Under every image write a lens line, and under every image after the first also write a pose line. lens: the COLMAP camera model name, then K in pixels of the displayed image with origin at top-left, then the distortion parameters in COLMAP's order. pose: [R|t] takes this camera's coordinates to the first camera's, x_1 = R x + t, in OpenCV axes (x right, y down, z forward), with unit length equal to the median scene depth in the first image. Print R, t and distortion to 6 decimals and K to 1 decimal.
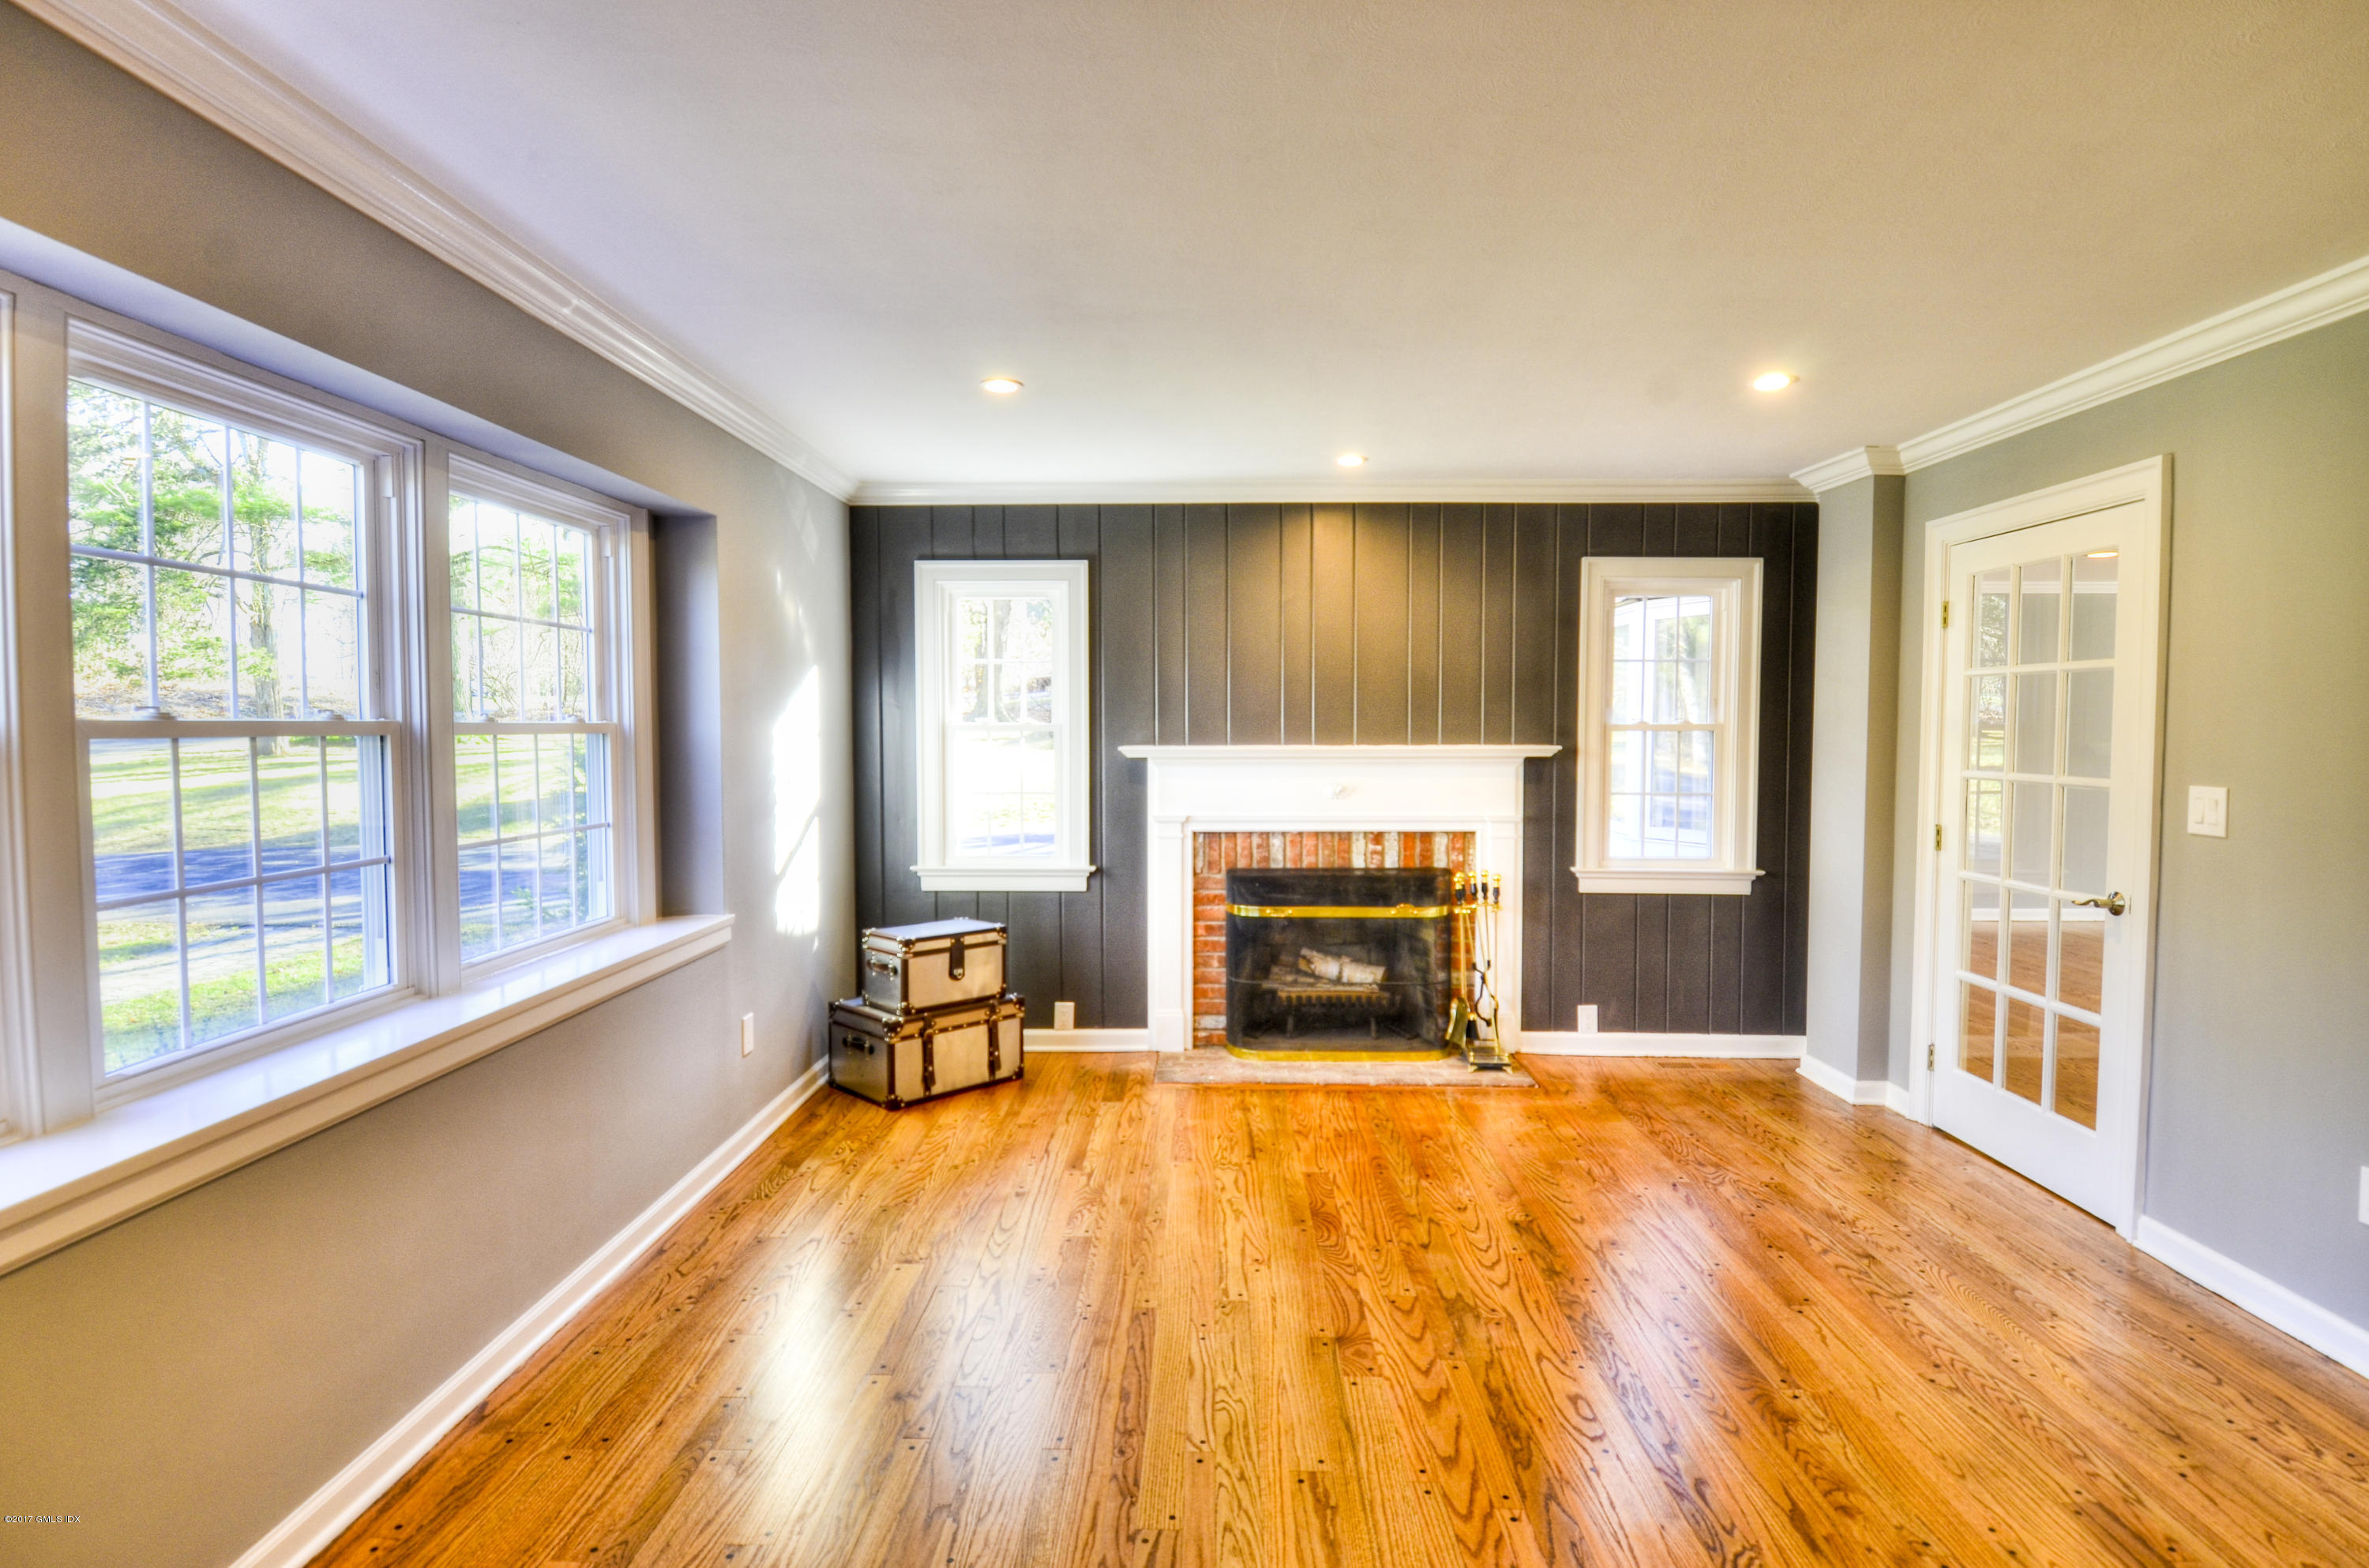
lens RADIAL K [[1264.2, 0, 1182.0], [0, 1264.2, 785.0], [0, 0, 1]] dist [-0.000106, -0.000296]
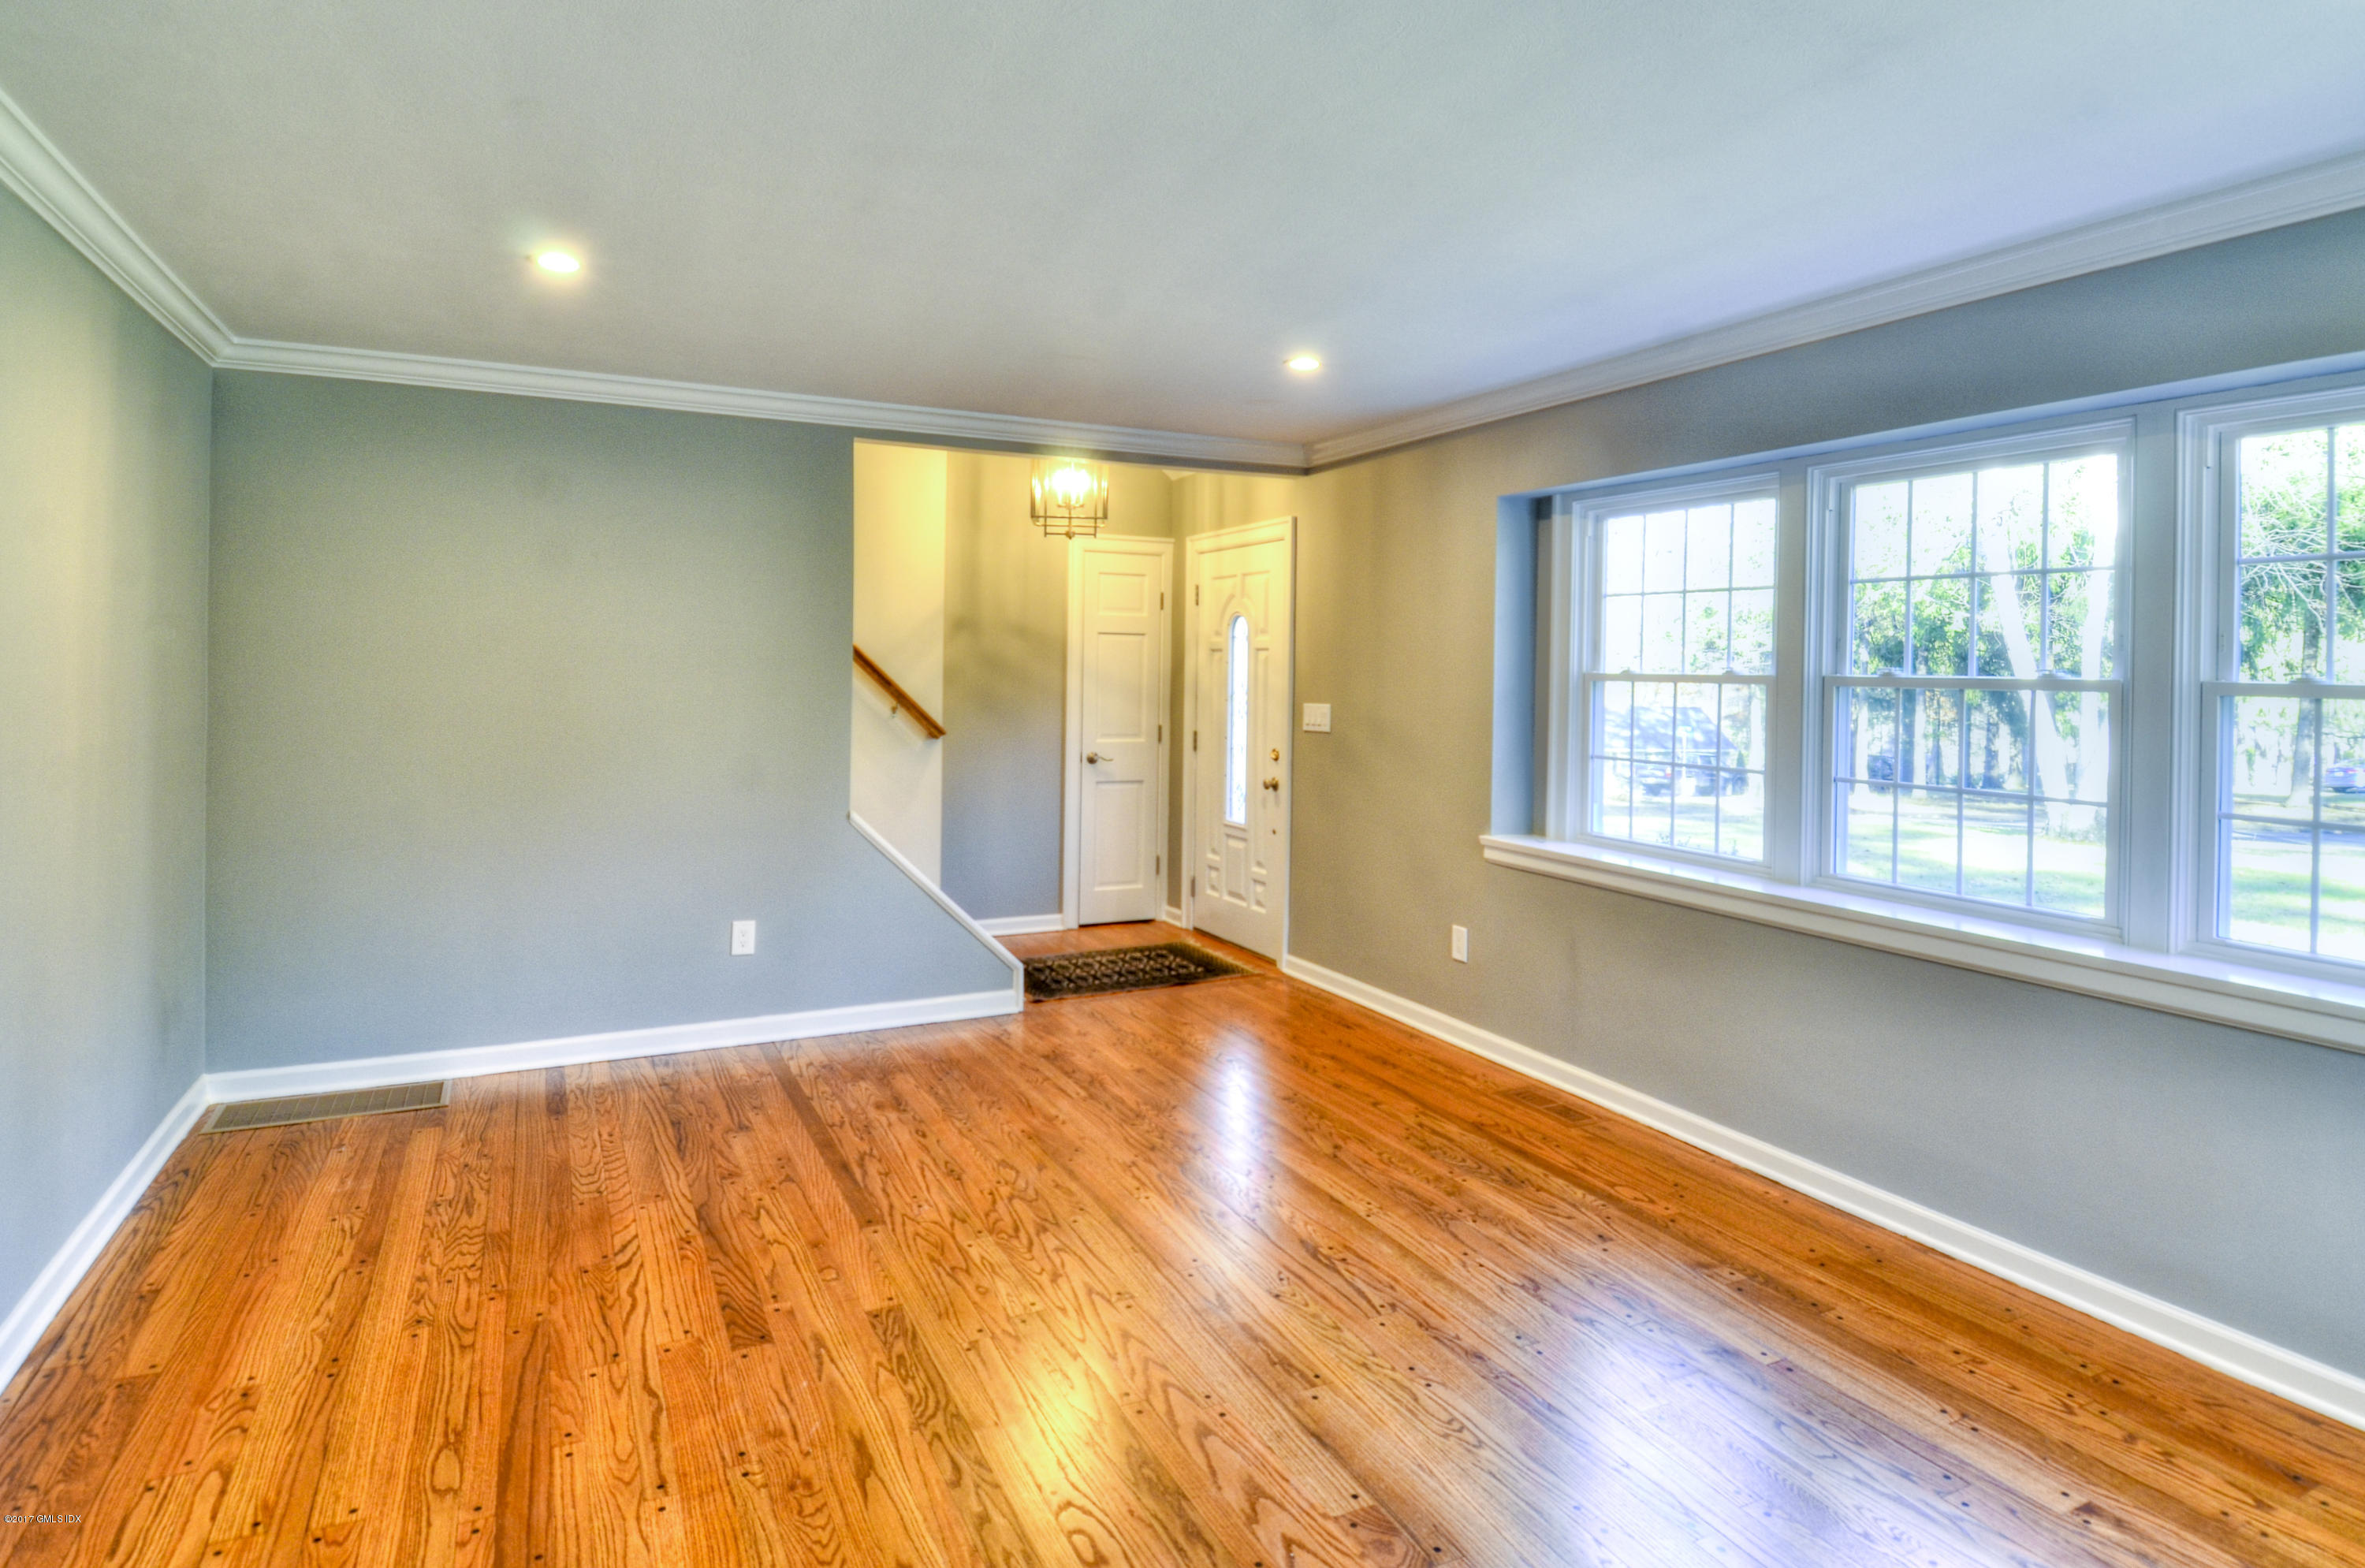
lens RADIAL K [[1332.9, 0, 1183.5], [0, 1332.9, 780.9], [0, 0, 1]] dist [-0.000543, -0.000841]
pose [[-0.892777, 0.026824, -0.449700, 0.685403], [-0.034348, 0.991267, 0.127317, -0.089198], [0.449188, 0.129112, -0.884059, 1.871407]]
